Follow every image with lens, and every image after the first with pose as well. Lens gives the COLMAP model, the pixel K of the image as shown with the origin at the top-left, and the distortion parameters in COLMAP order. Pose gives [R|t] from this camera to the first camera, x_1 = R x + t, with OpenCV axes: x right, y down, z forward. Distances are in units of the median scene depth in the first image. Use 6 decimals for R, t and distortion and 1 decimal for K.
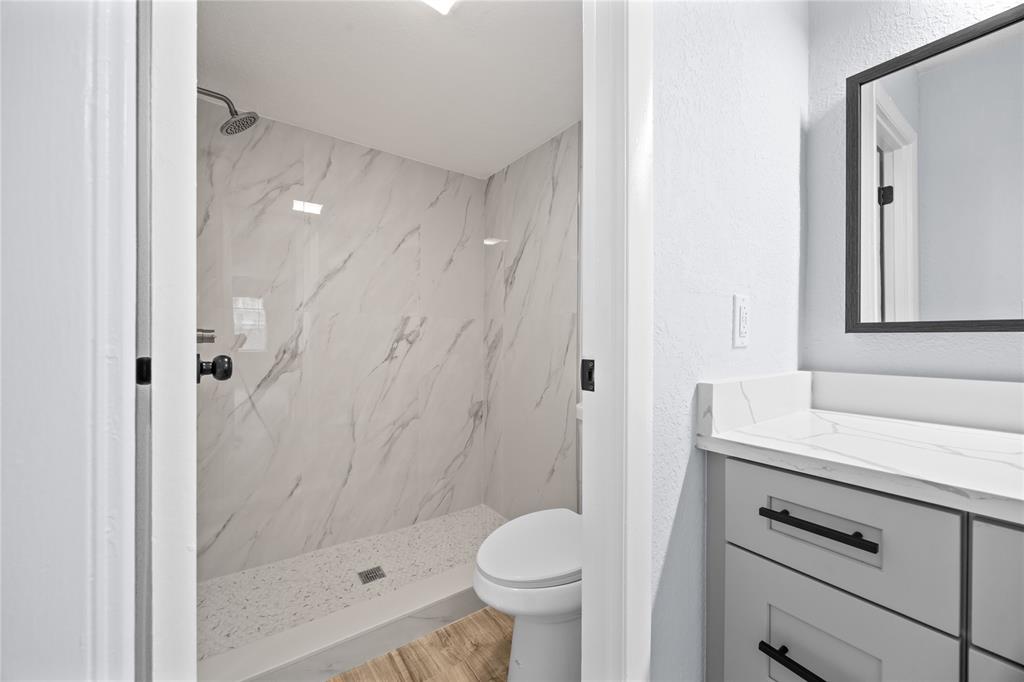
lens RADIAL K [[390.9, 0, 511.2], [0, 390.9, 338.5], [0, 0, 1]] dist [-0.010267, 0.000962]
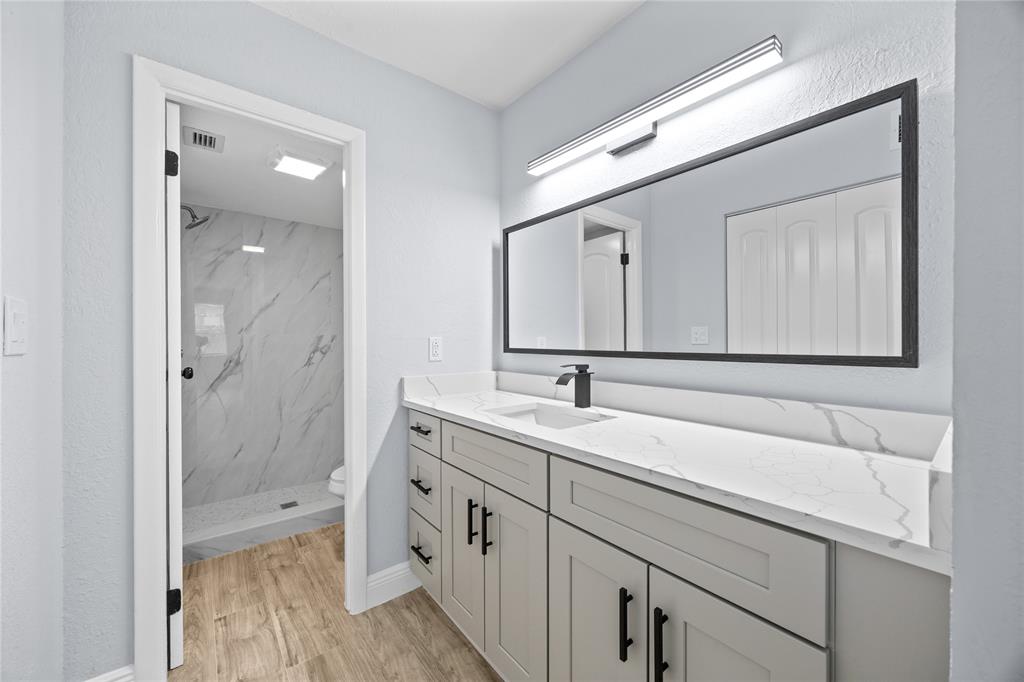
lens RADIAL K [[390.9, 0, 511.2], [0, 390.9, 338.1], [0, 0, 1]] dist [-0.010267, 0.000962]
pose [[0.998087, -0.006353, 0.061503, 0.415837], [0.006382, 0.999980, -0.000279, -0.049031], [-0.061500, 0.000671, 0.998107, -0.577633]]
